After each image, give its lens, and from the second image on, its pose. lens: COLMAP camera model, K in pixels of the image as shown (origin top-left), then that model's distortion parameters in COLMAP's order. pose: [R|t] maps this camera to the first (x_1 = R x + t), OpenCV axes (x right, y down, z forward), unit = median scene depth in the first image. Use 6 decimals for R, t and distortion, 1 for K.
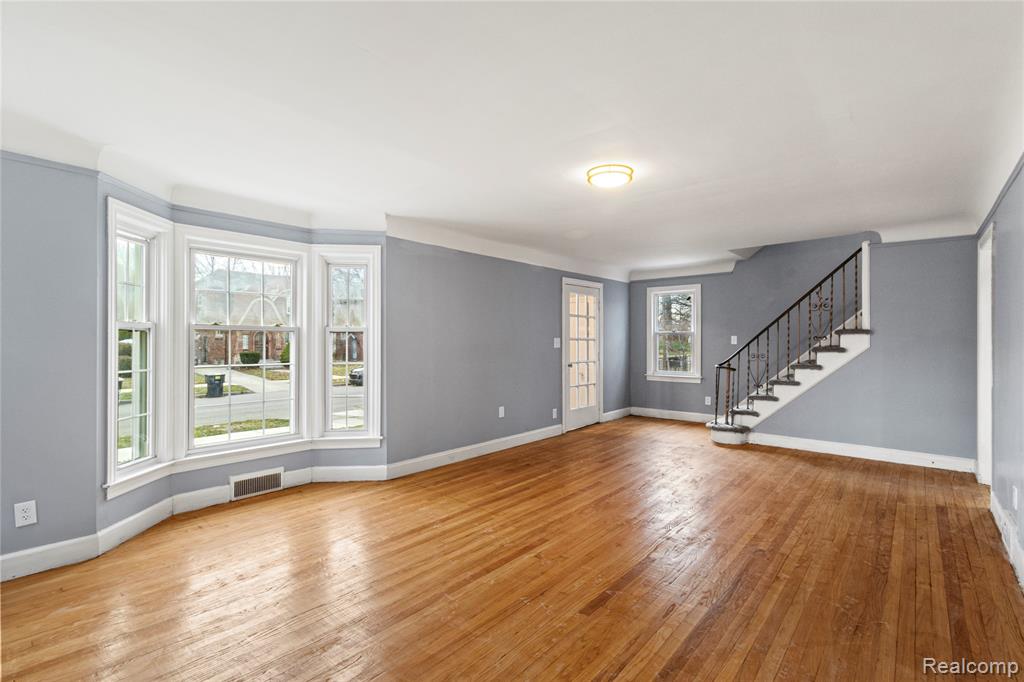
lens RADIAL K [[479.3, 0, 512.3], [0, 479.3, 345.7], [0, 0, 1]] dist [-0.000635, 0.000051]
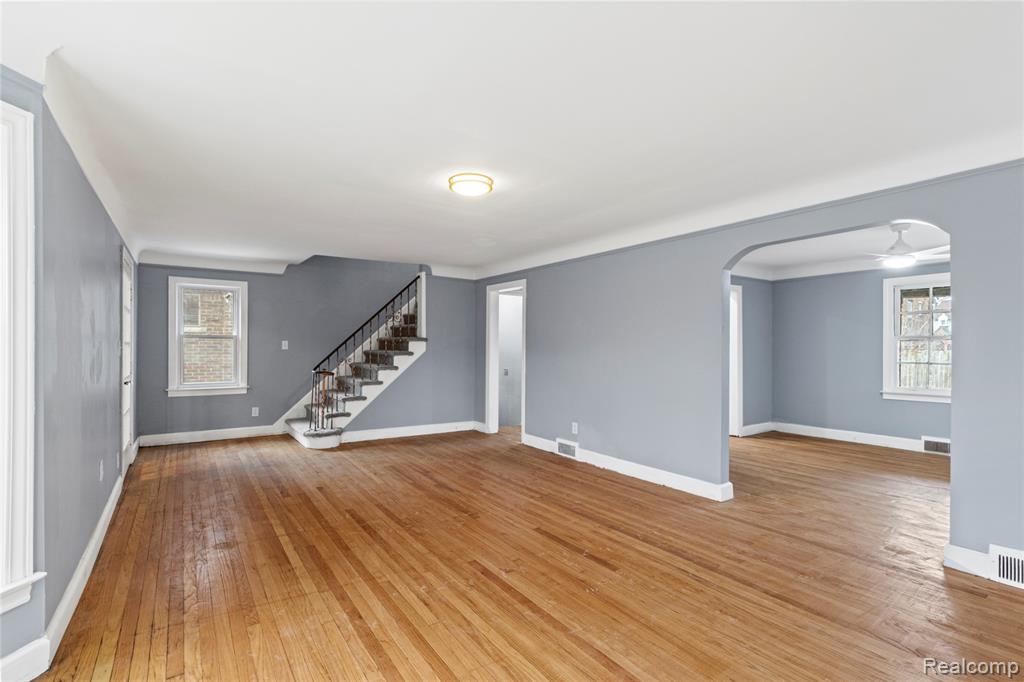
lens RADIAL K [[479.3, 0, 512.3], [0, 479.3, 345.7], [0, 0, 1]] dist [-0.000635, 0.000051]
pose [[0.253956, 0.003143, 0.967211, -0.611218], [0.006985, 0.999963, -0.005083, -0.003943], [-0.967190, 0.008047, 0.253925, 0.522751]]
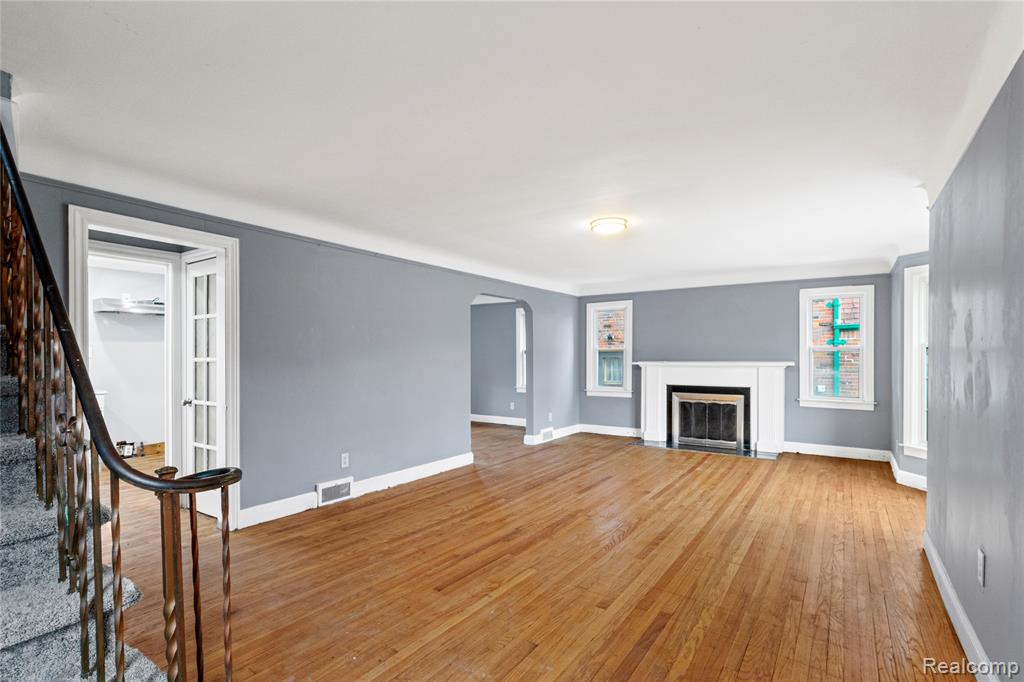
lens RADIAL K [[471.2, 0, 510.8], [0, 471.2, 356.9], [0, 0, 1]] dist [0.000082, 0.000035]
pose [[-0.995579, 0.001177, -0.093923, 0.462586], [0.000098, 0.999934, 0.011494, -0.020321], [0.093931, 0.011434, -0.995513, 1.767771]]
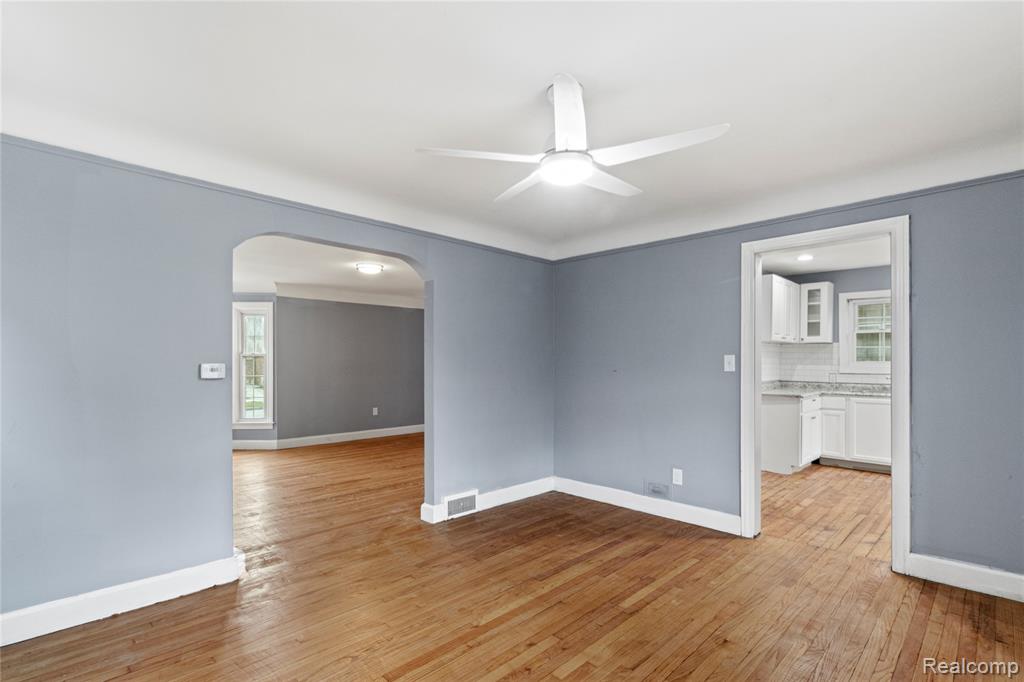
lens RADIAL K [[490.0, 0, 512.1], [0, 490.0, 362.5], [0, 0, 1]] dist [-0.000006, 0.000011]
pose [[0.997075, 0.002189, -0.076402, 0.696990], [-0.002870, 0.999957, -0.008807, 0.004584], [0.076380, 0.009000, 0.997038, -0.608523]]
